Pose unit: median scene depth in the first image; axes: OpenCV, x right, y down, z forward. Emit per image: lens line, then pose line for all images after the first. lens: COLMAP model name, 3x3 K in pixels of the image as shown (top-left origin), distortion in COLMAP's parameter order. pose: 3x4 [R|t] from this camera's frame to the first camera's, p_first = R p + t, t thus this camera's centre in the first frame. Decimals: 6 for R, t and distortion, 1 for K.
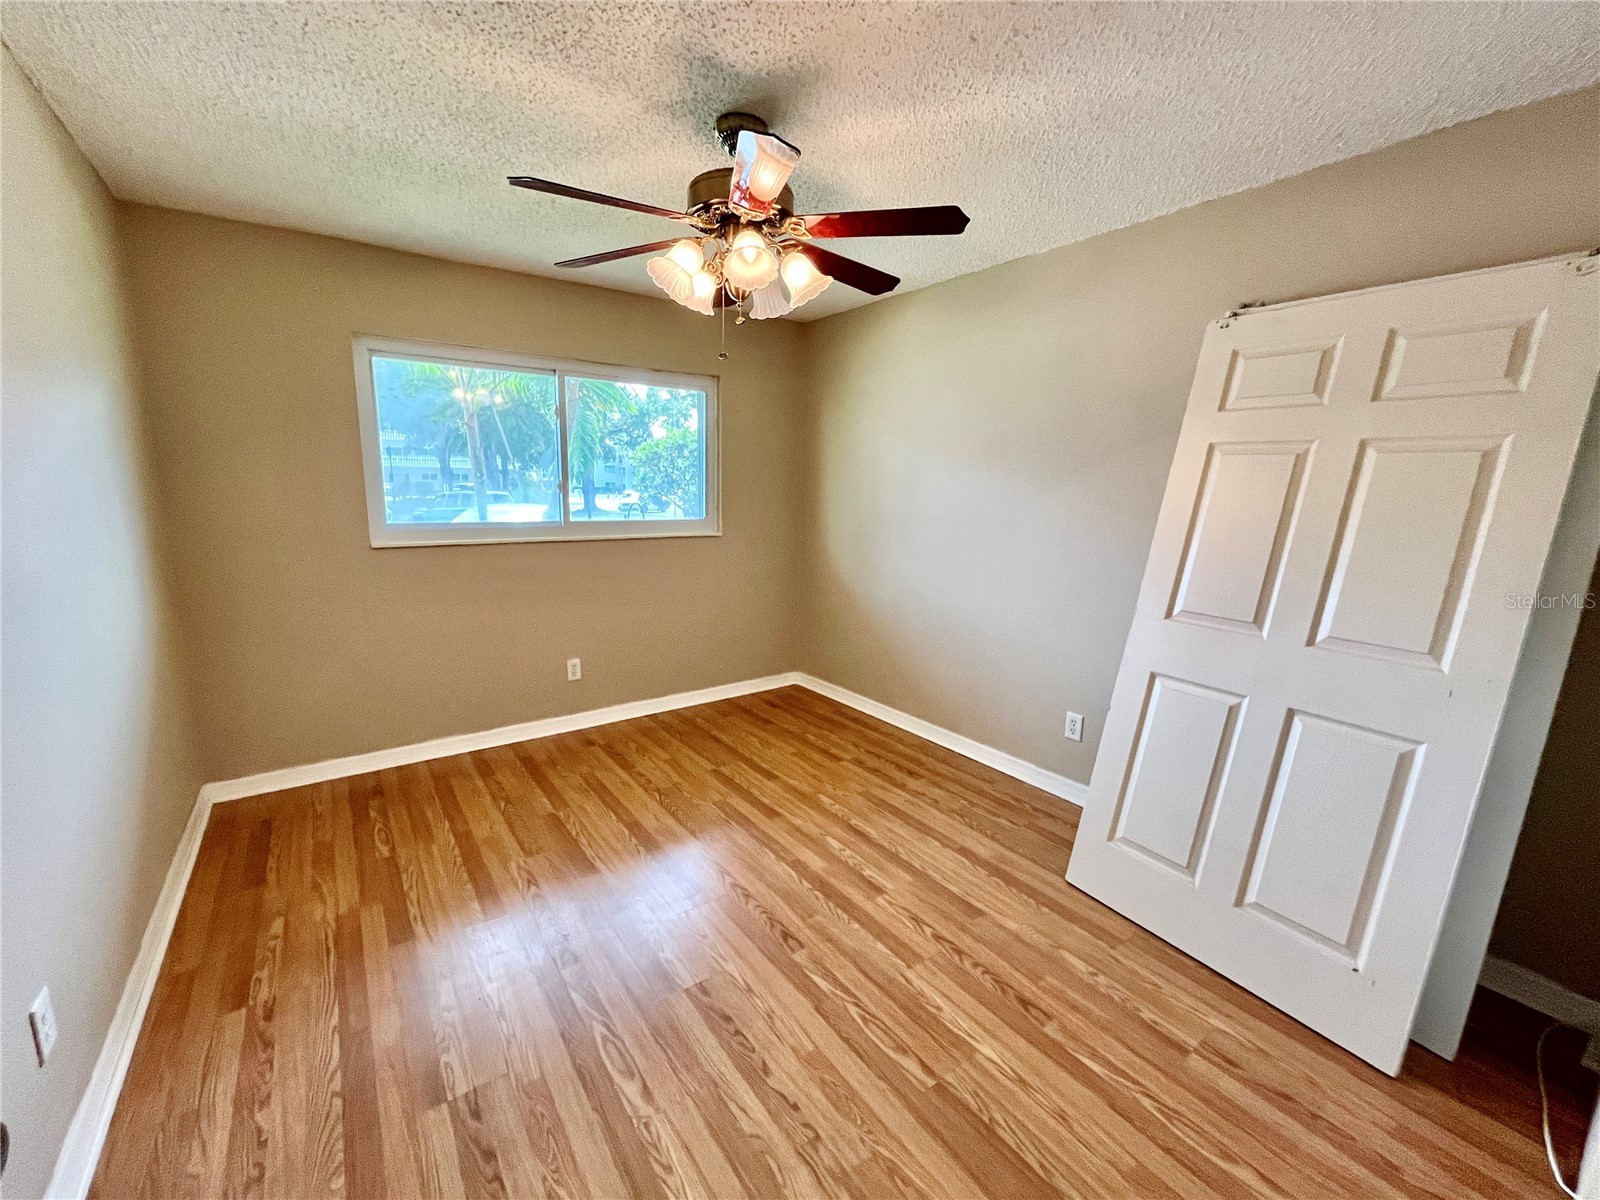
lens RADIAL K [[647.6, 0, 796.8], [0, 647.6, 597.8], [0, 0, 1]] dist [-0.002584, 0.000057]
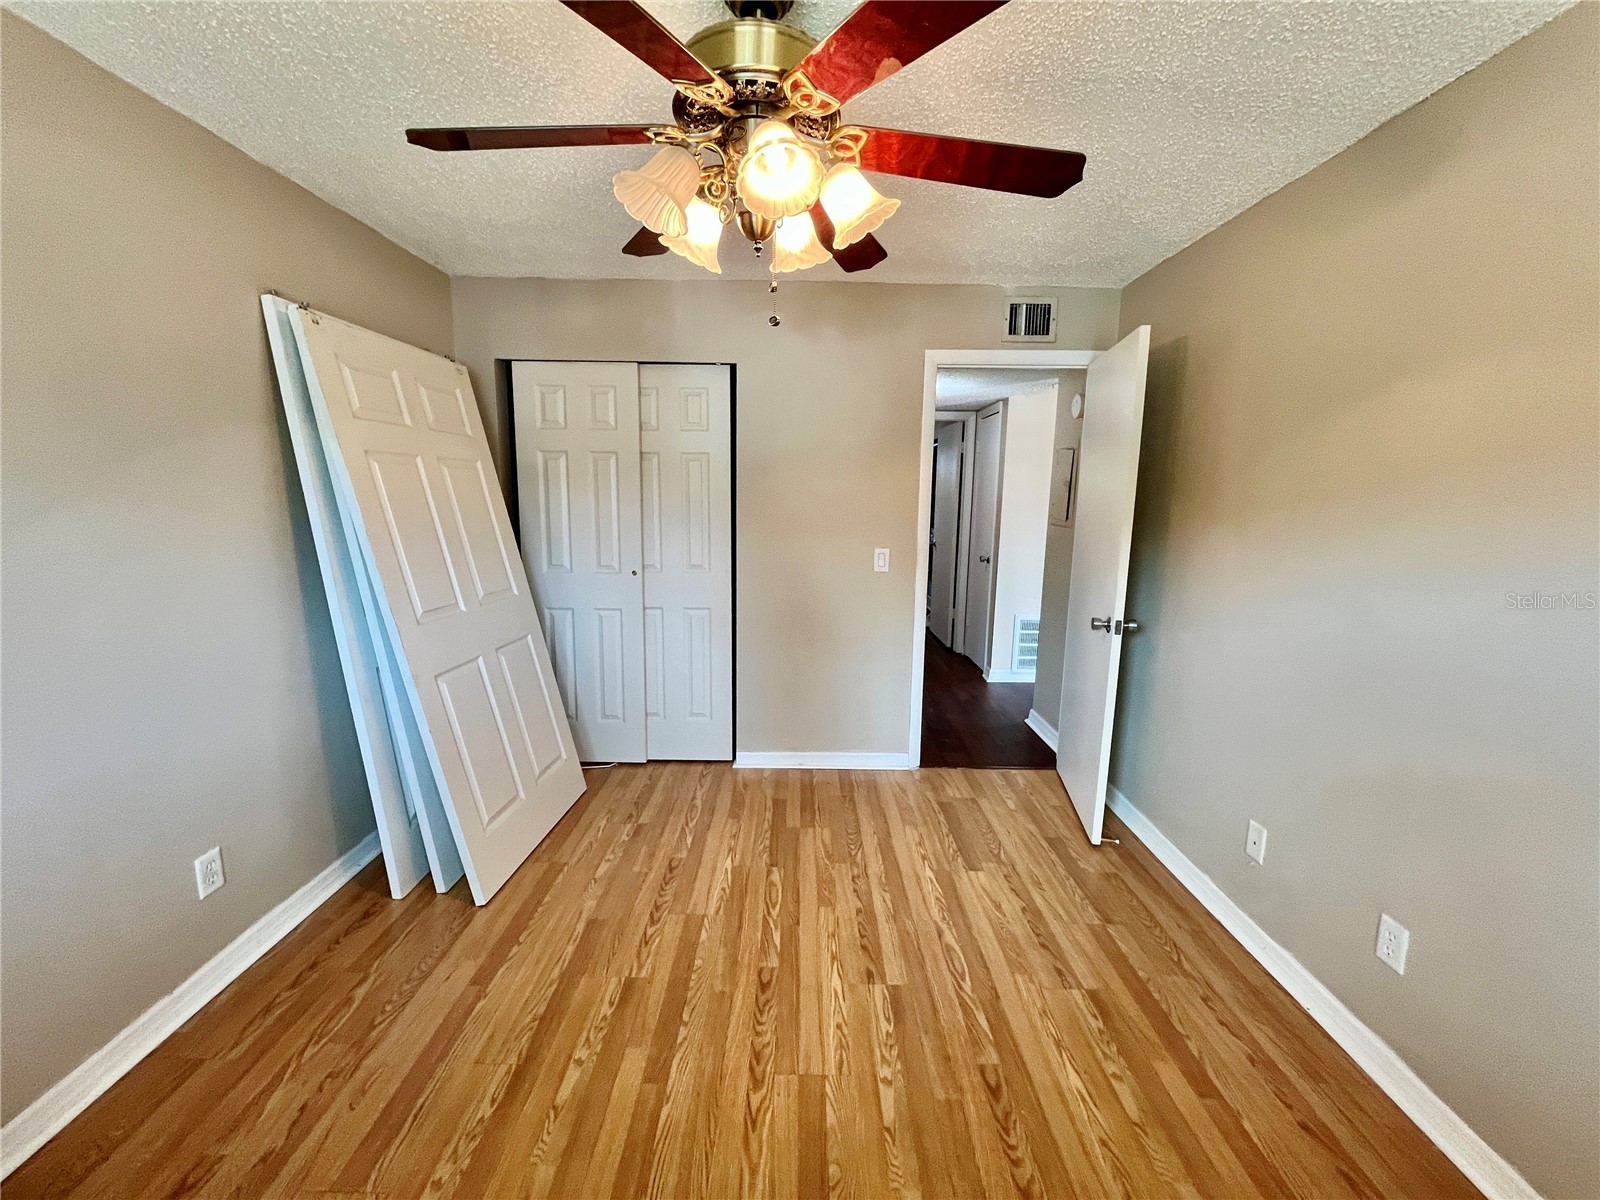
lens RADIAL K [[647.6, 0, 796.8], [0, 647.6, 597.8], [0, 0, 1]] dist [-0.002584, 0.000057]
pose [[-0.804030, -0.129386, 0.580341, -0.545587], [0.074188, 0.946580, 0.313820, -0.314963], [-0.589943, 0.295375, -0.751479, 1.564268]]
